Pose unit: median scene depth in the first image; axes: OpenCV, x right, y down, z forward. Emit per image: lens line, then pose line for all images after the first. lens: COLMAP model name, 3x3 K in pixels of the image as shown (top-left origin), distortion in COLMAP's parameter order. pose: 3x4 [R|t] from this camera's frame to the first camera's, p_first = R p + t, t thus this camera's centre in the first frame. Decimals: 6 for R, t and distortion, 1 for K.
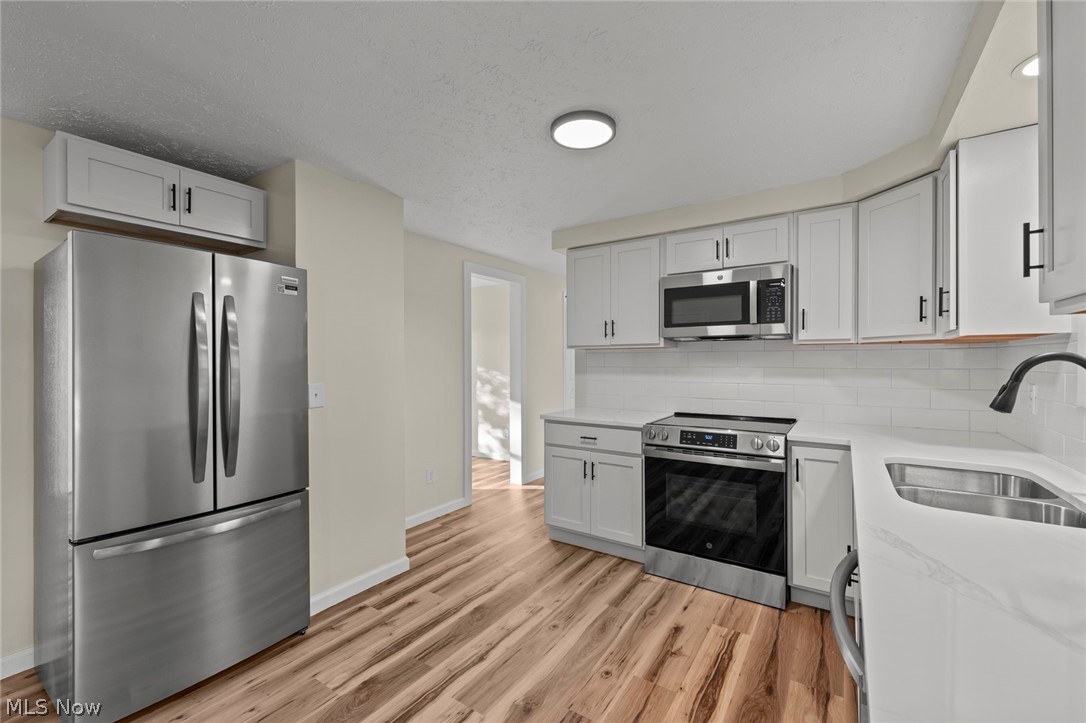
lens RADIAL K [[454.7, 0, 540.4], [0, 454.7, 363.1], [0, 0, 1]] dist [0.000475, -0.000389]
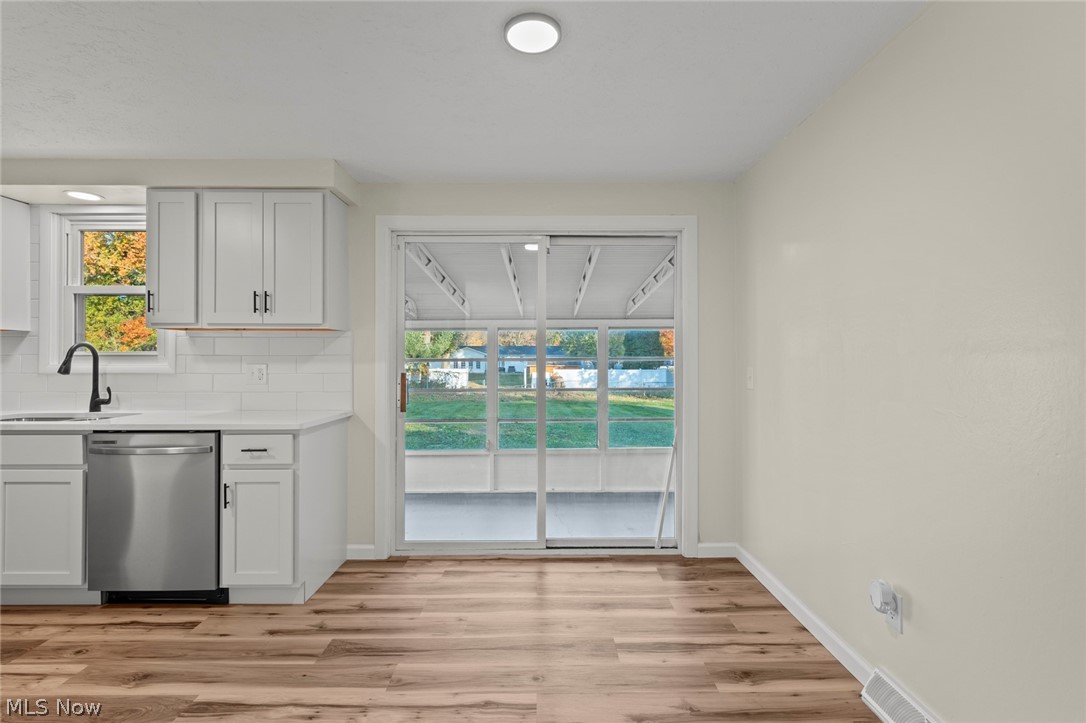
lens RADIAL K [[494.1, 0, 543.0], [0, 494.1, 361.5], [0, 0, 1]] dist [-0.000526, 0.000438]
pose [[-0.561821, -0.002696, 0.827255, -0.946225], [0.002870, 0.999982, 0.005208, 0.028742], [-0.827254, 0.005300, -0.561803, 0.294113]]
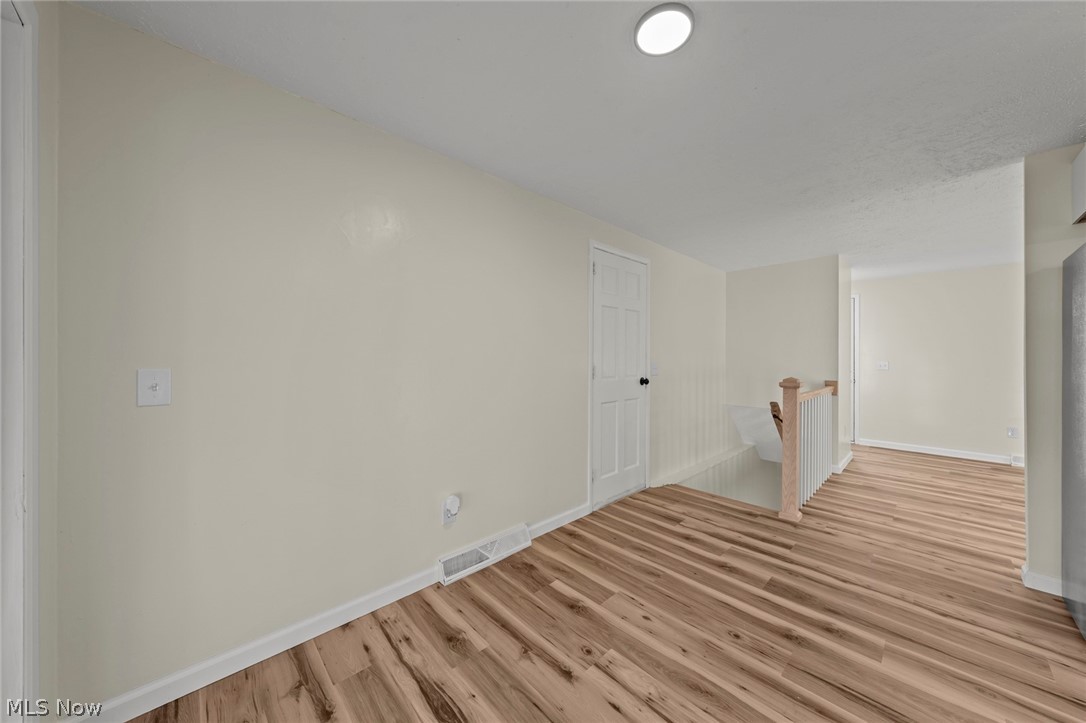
lens RADIAL K [[377.7, 0, 545.1], [0, 377.7, 356.7], [0, 0, 1]] dist [0.000125, 0.000062]
pose [[-0.210038, 0.001993, -0.977691, 0.118672], [-0.006078, 0.999976, 0.003344, 0.028730], [0.977674, 0.006645, -0.210021, -0.105137]]
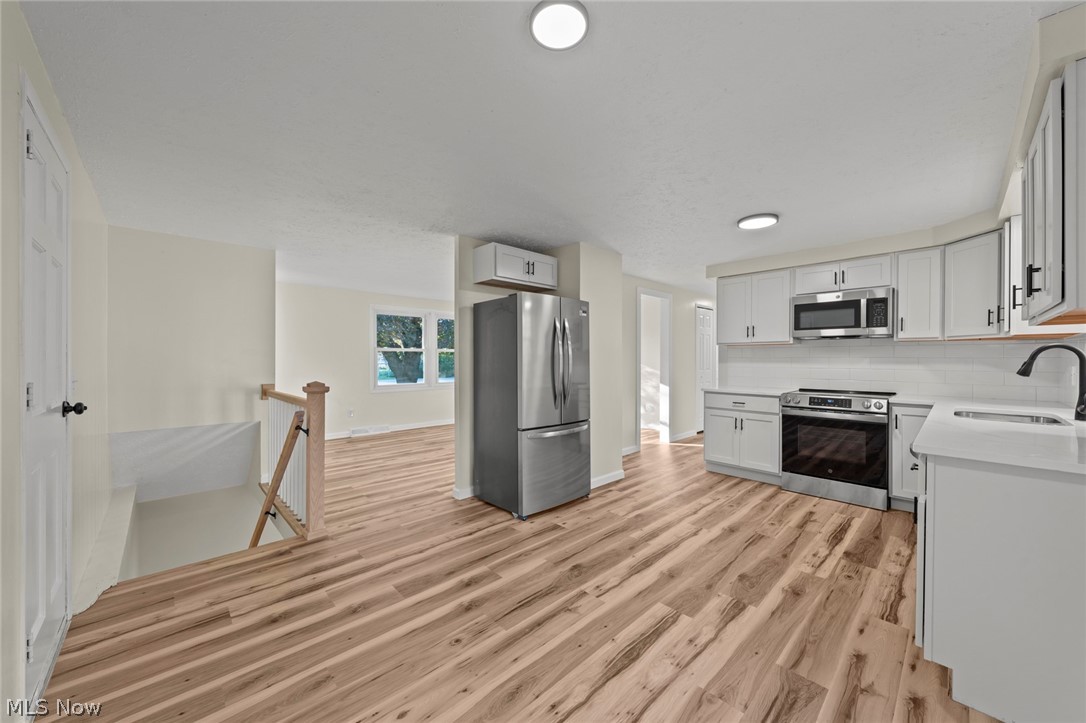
lens RADIAL K [[399.0, 0, 543.0], [0, 399.0, 361.5], [0, 0, 1]] dist [-0.002413, 0.000053]
pose [[0.977002, 0.005604, -0.213158, -0.311661], [-0.005081, 0.999983, 0.003005, 0.029826], [0.213172, -0.001853, 0.977013, -0.561607]]
